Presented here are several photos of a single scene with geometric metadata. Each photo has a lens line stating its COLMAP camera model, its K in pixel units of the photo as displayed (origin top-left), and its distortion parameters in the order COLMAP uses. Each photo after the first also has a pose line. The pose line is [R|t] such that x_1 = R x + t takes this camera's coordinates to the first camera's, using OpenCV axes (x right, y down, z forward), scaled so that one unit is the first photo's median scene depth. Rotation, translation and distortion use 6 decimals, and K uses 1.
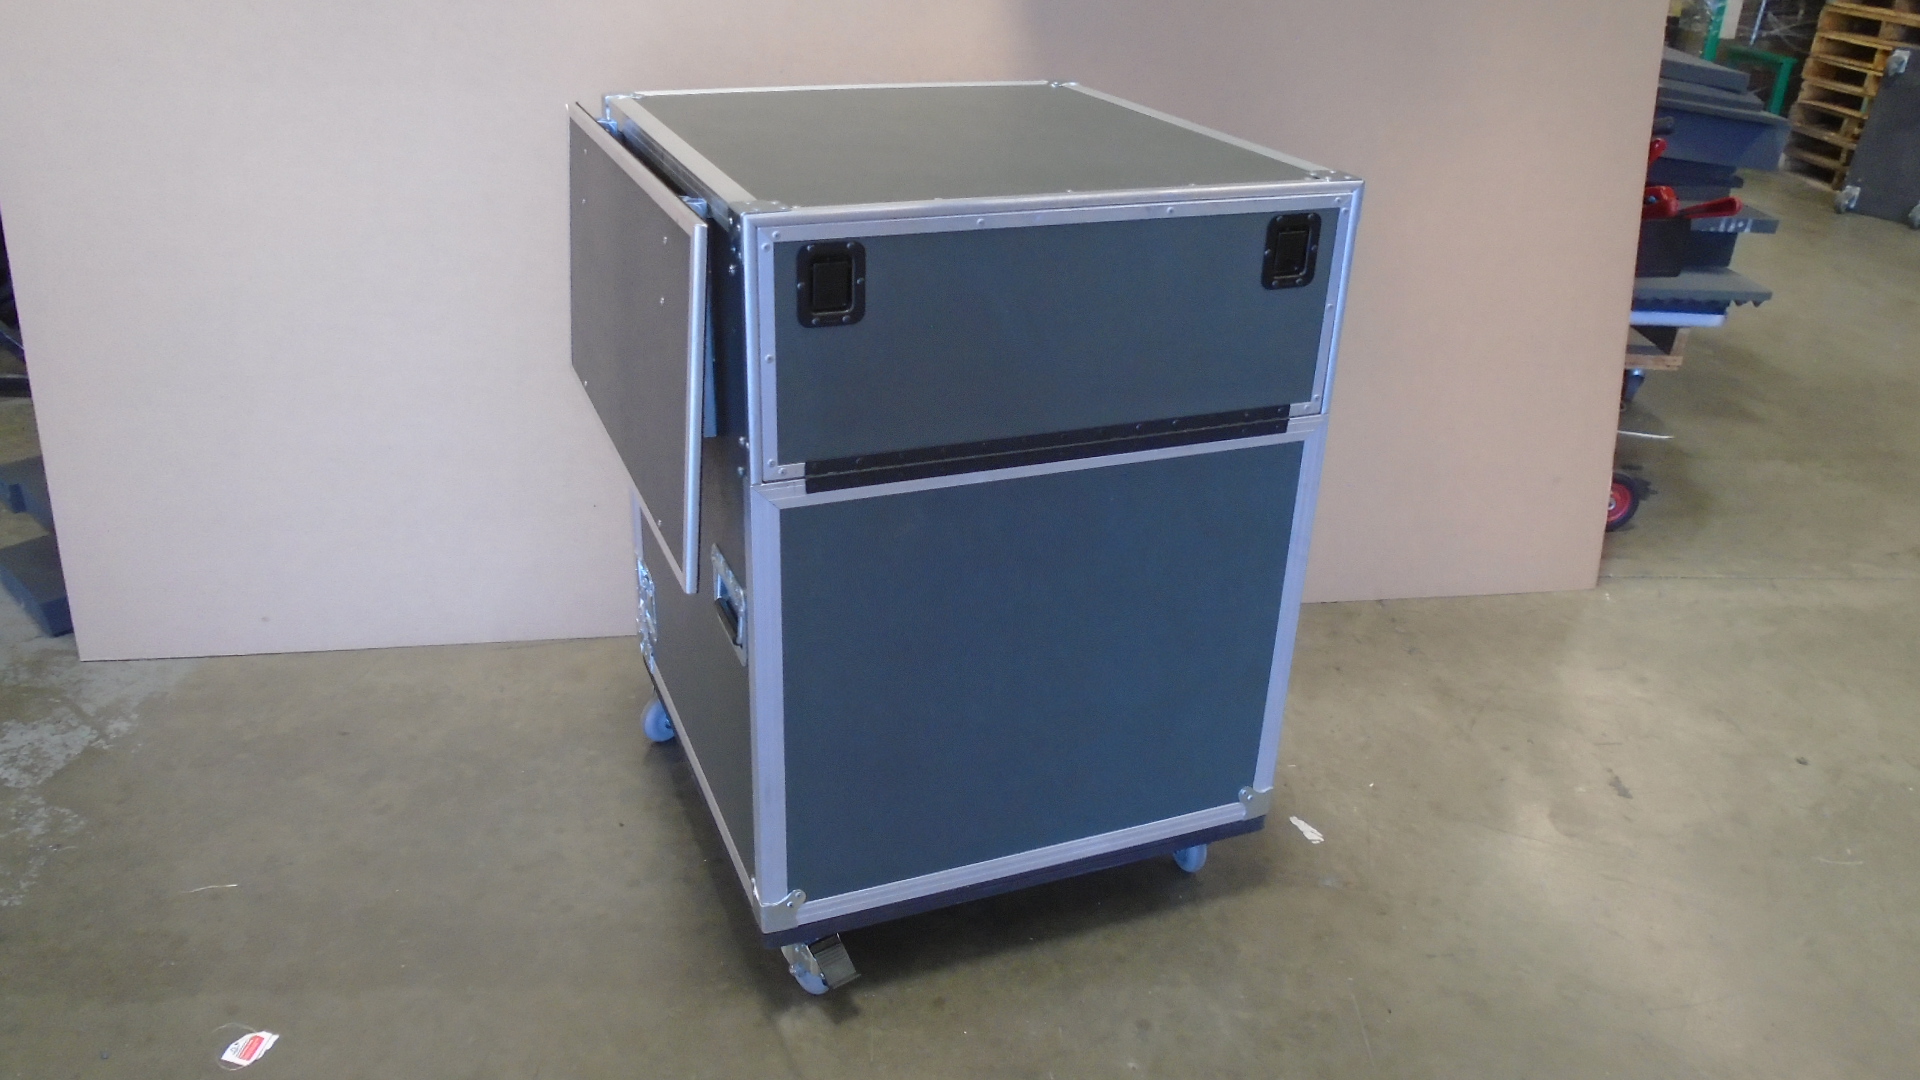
lens RADIAL K [[1464.7, 0, 960.0], [0, 1464.7, 540.0], [0, 0, 1]] dist [-0.022170, 0.013374]
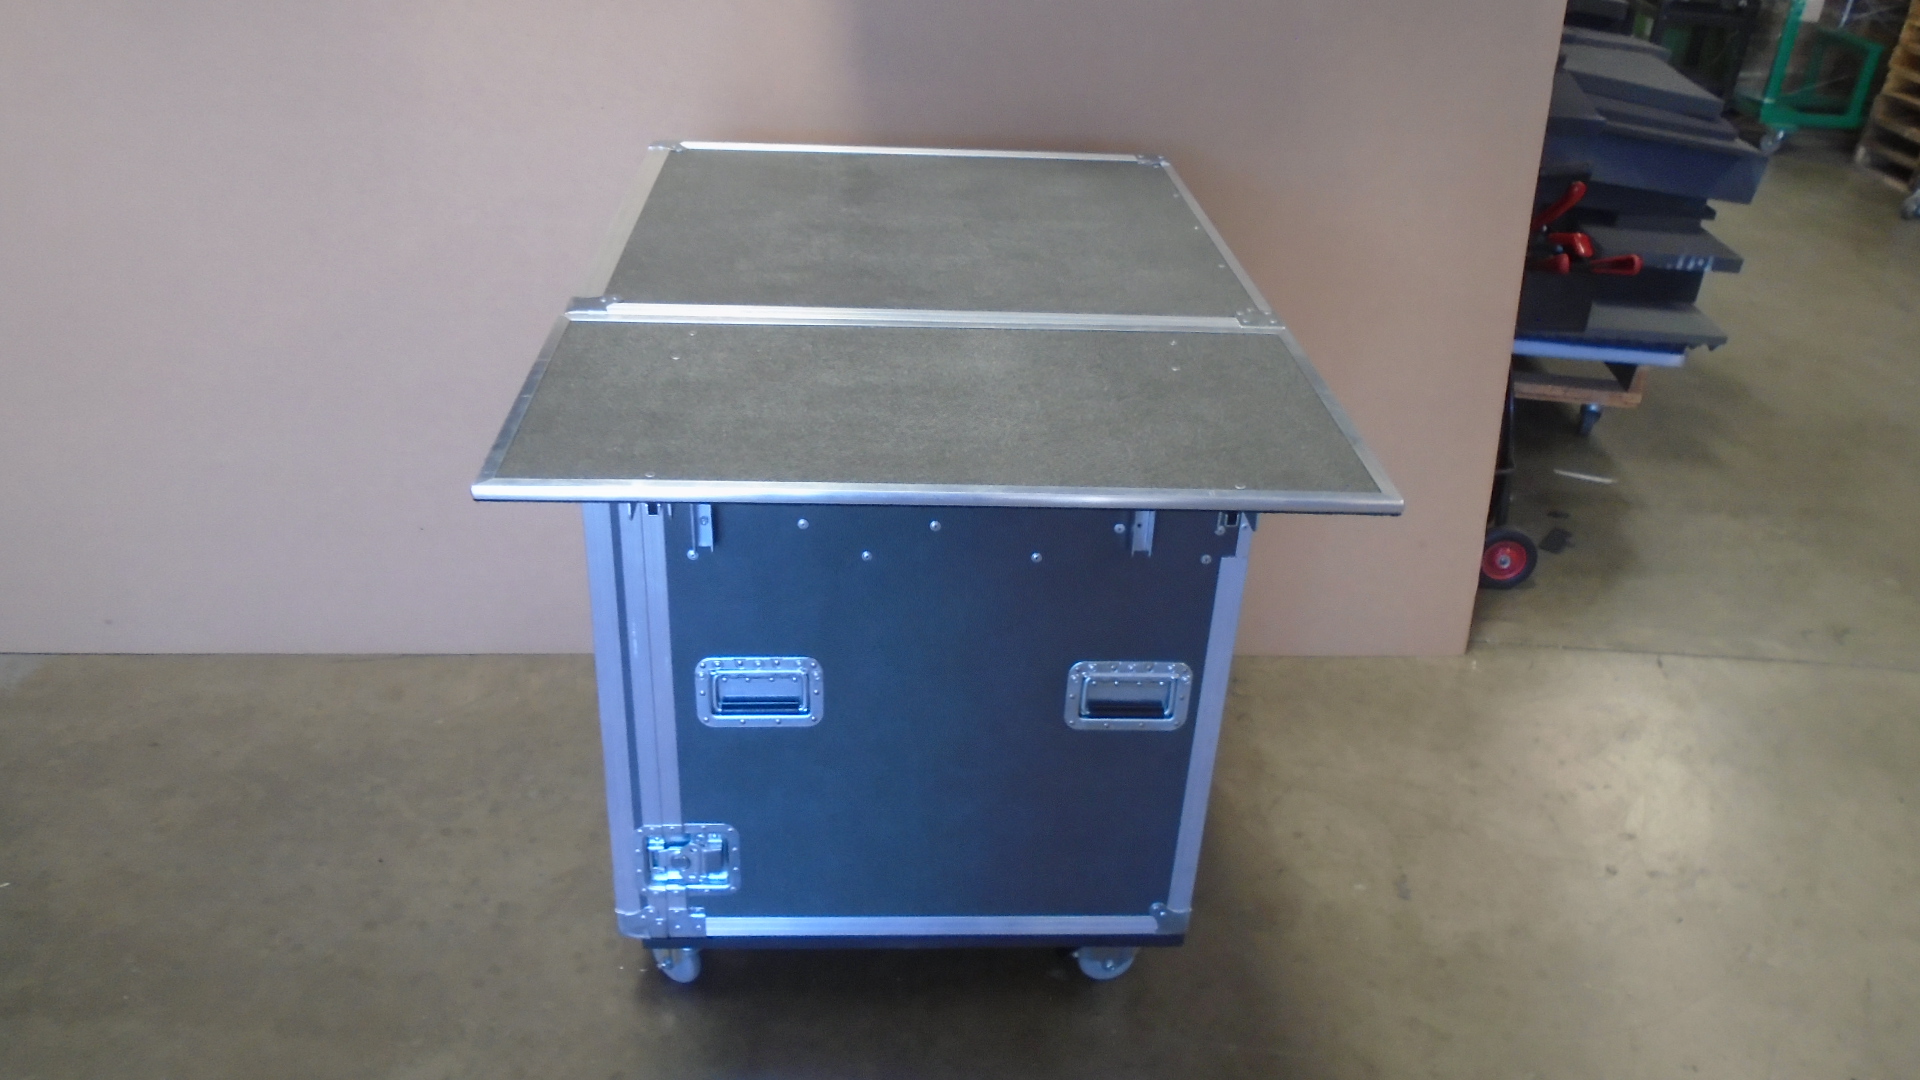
lens RADIAL K [[1464.7, 0, 960.0], [0, 1464.7, 540.0], [0, 0, 1]] dist [-0.022170, 0.013374]
pose [[0.995273, 0.055382, -0.079784, 0.184980], [-0.051314, 0.997319, 0.052173, -0.079548], [0.082459, -0.047832, 0.995446, 0.016380]]
